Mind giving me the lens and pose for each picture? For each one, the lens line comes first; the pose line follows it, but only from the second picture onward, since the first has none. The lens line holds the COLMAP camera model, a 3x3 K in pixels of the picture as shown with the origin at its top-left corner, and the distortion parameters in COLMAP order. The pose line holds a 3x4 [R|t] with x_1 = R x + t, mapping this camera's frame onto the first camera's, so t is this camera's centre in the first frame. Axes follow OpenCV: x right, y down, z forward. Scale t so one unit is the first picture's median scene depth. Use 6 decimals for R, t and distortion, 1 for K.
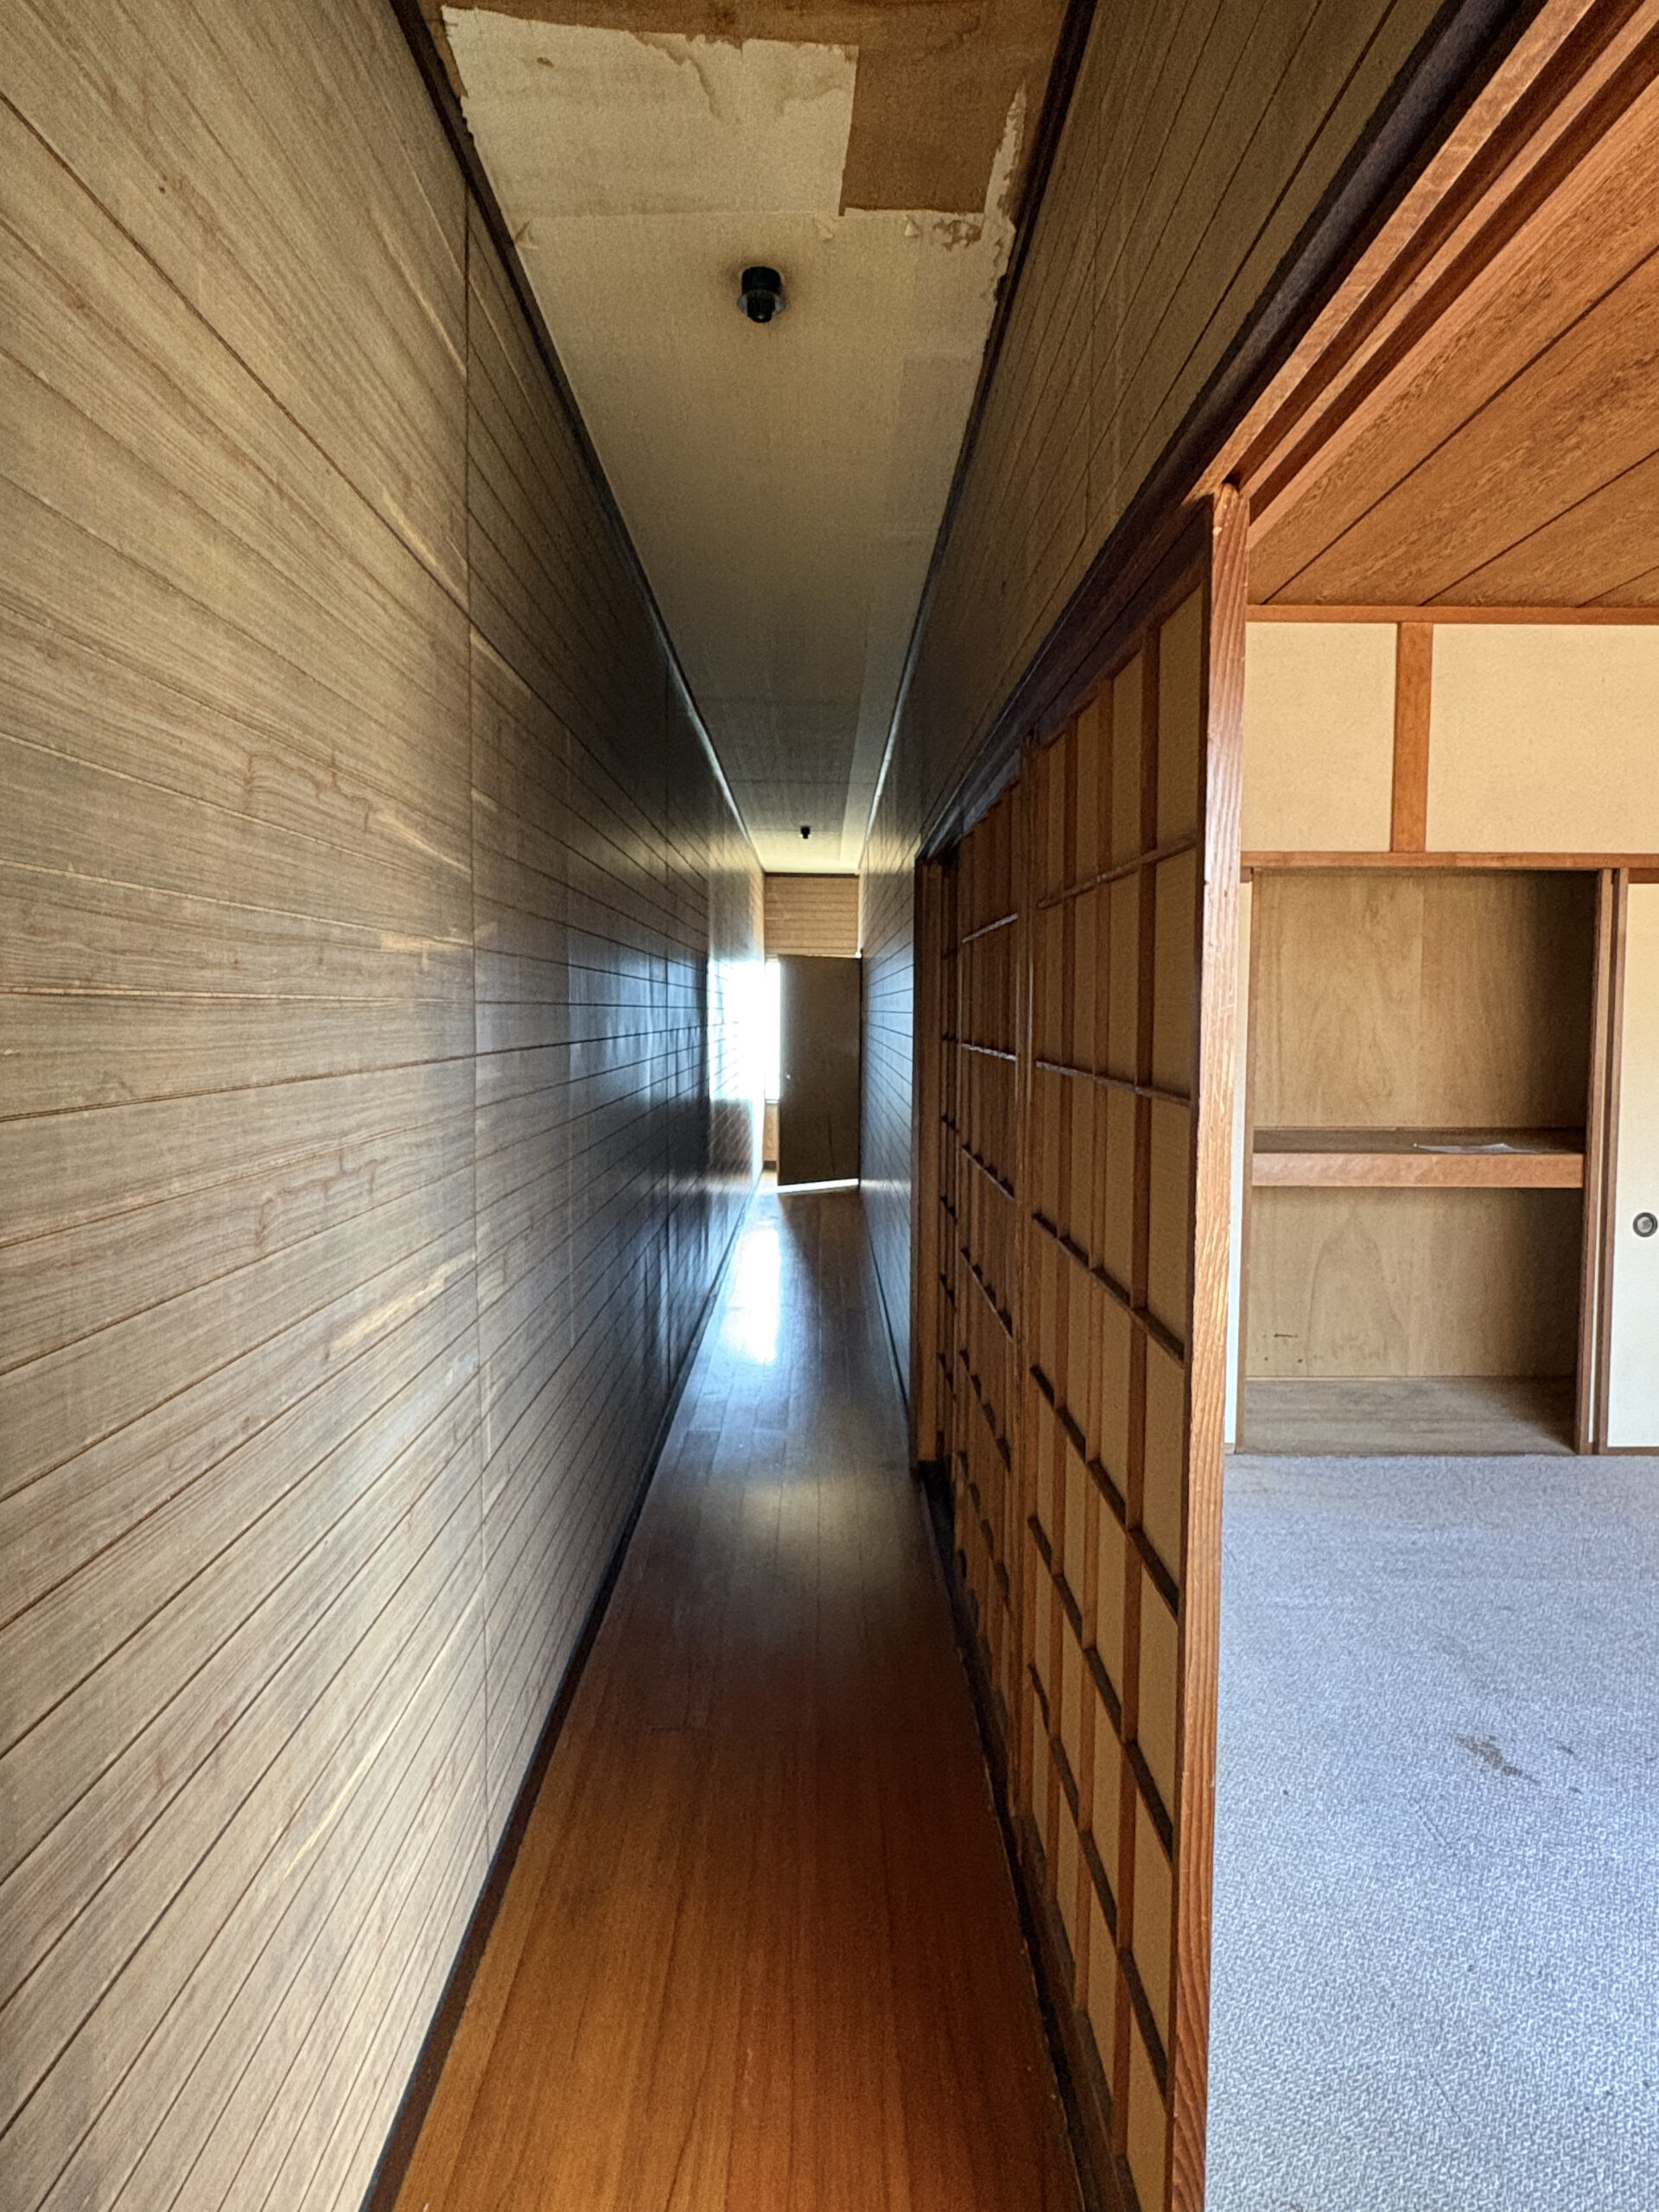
lens RADIAL K [[1339.1, 0, 822.4], [0, 1339.1, 1099.8], [0, 0, 1]] dist [-0.001763, 0.002883]
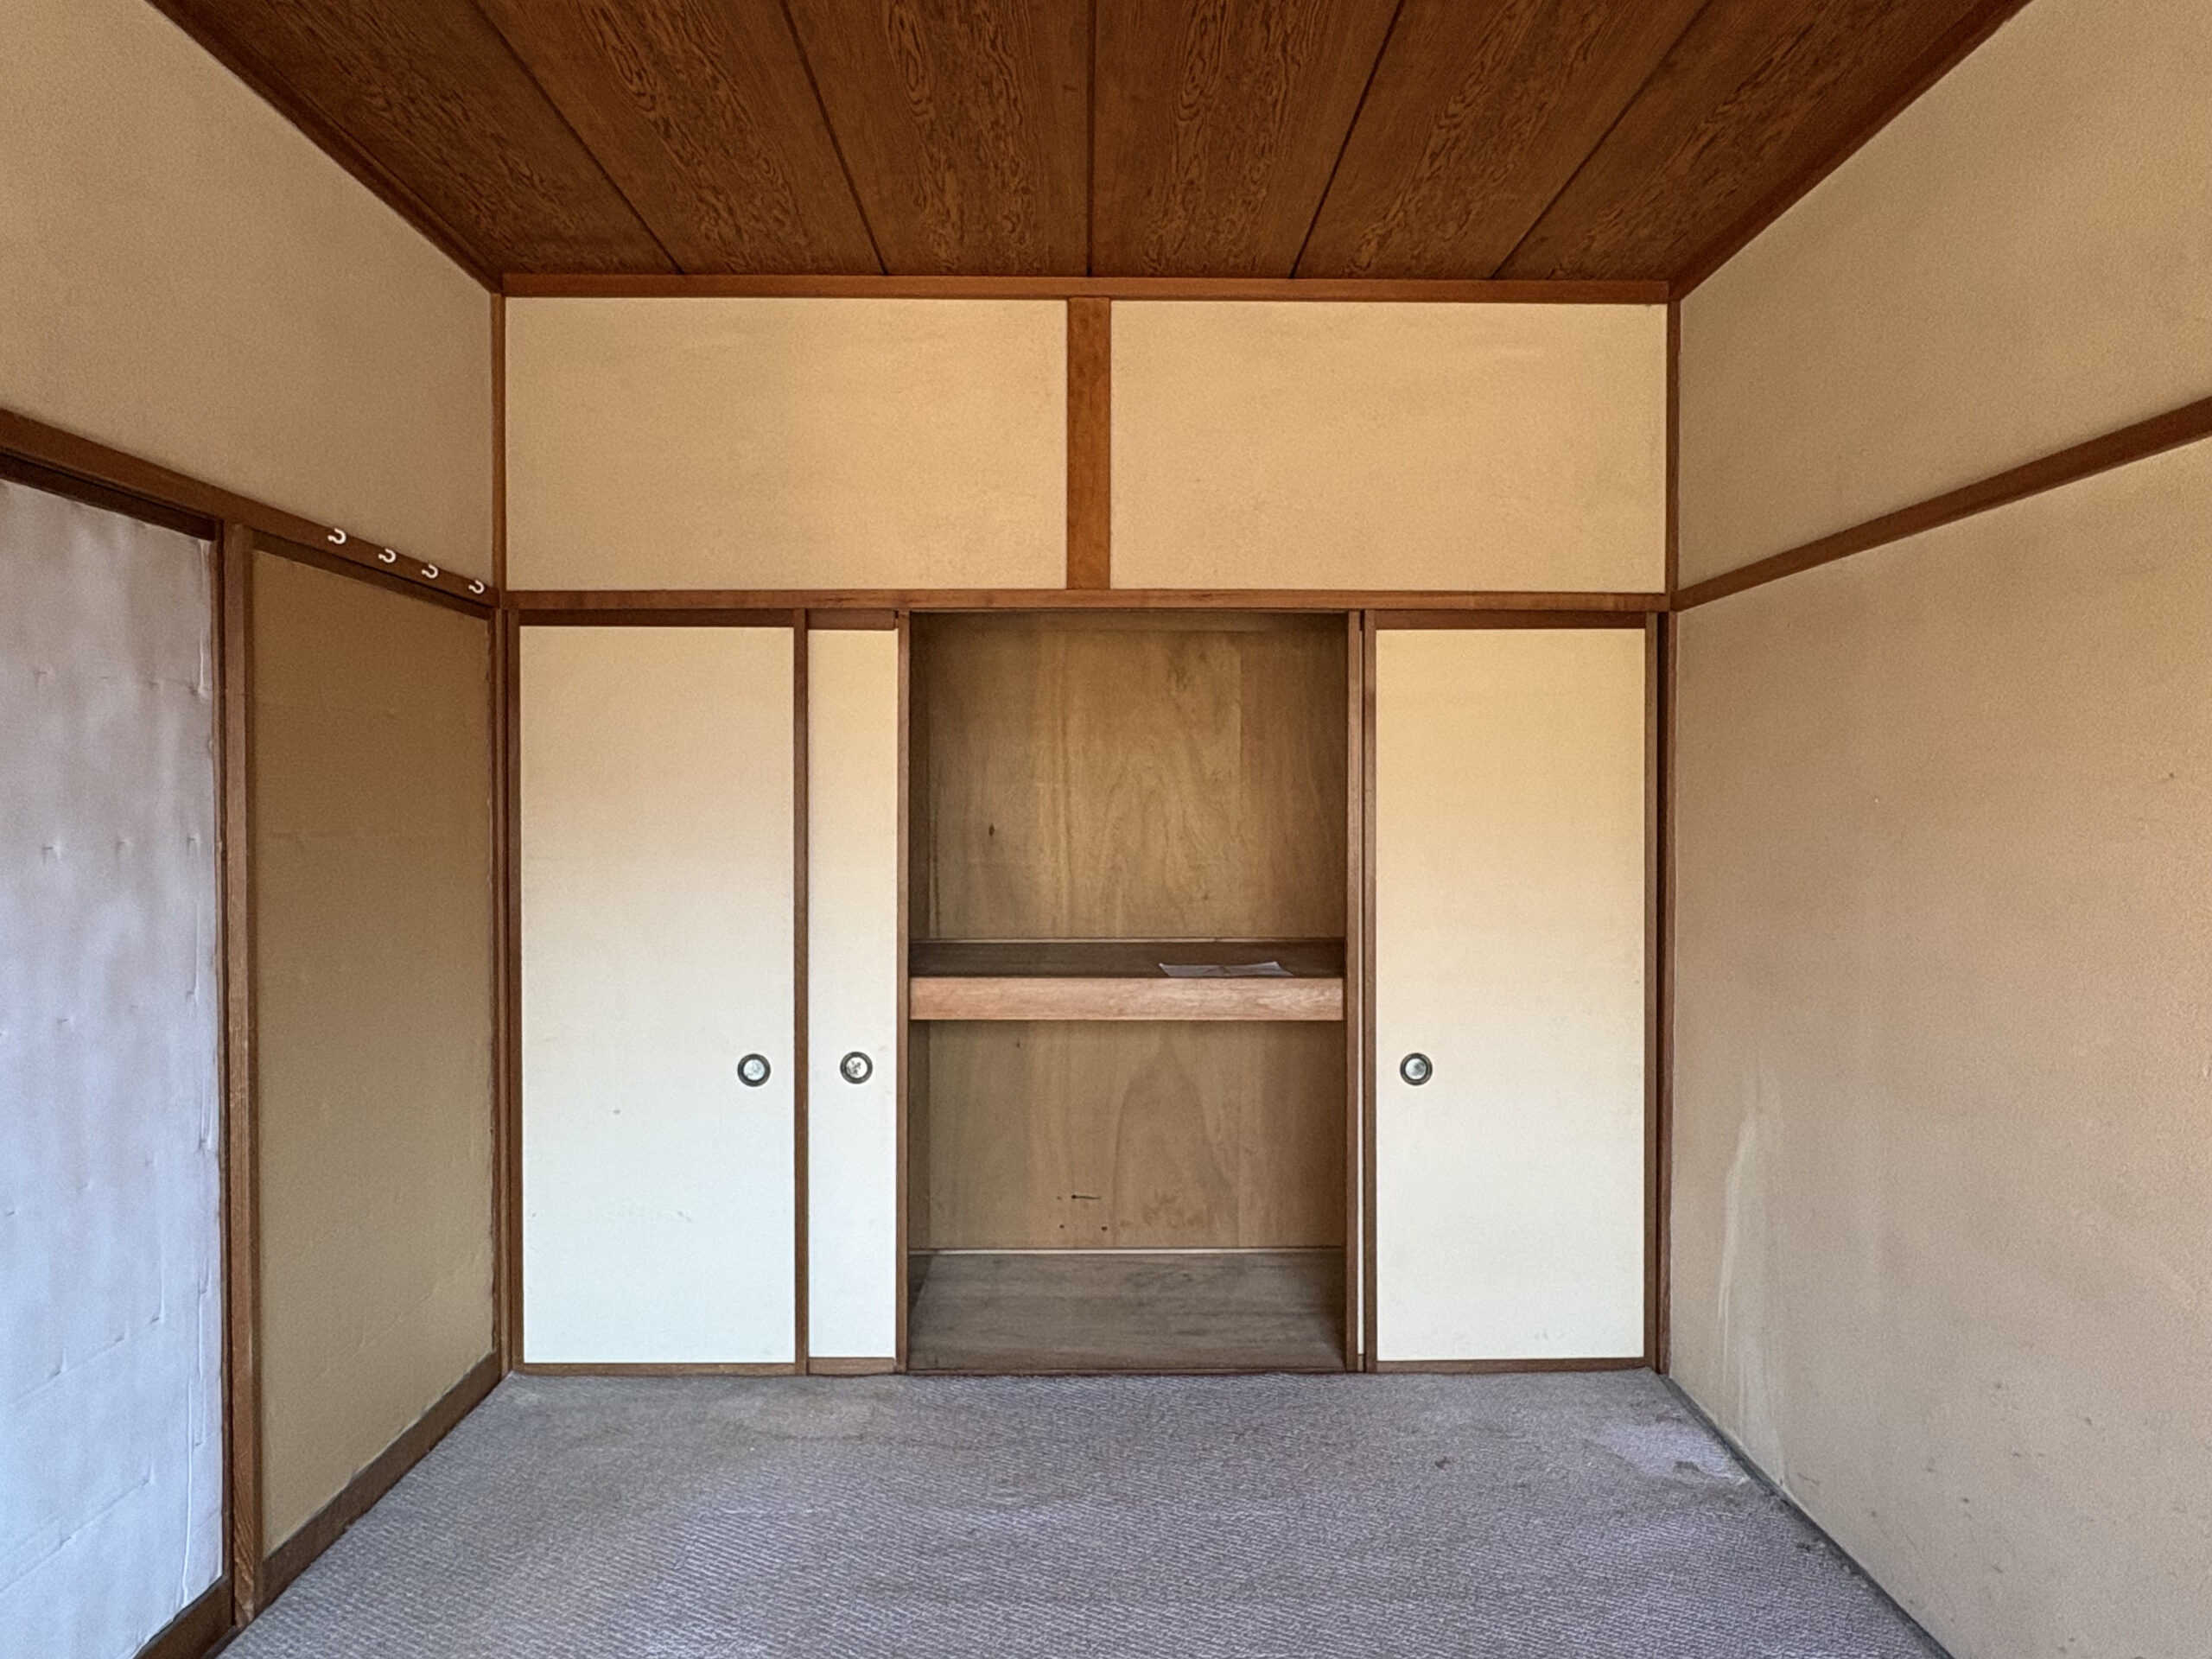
lens RADIAL K [[1339.1, 0, 1094.6], [0, 1339.1, 831.1], [0, 0, 1]] dist [-0.001763, 0.002883]
pose [[0.999979, -0.005622, 0.003080, 0.356118], [0.005760, 0.998873, -0.047103, -0.006638], [-0.002812, 0.047120, 0.998885, 0.187094]]
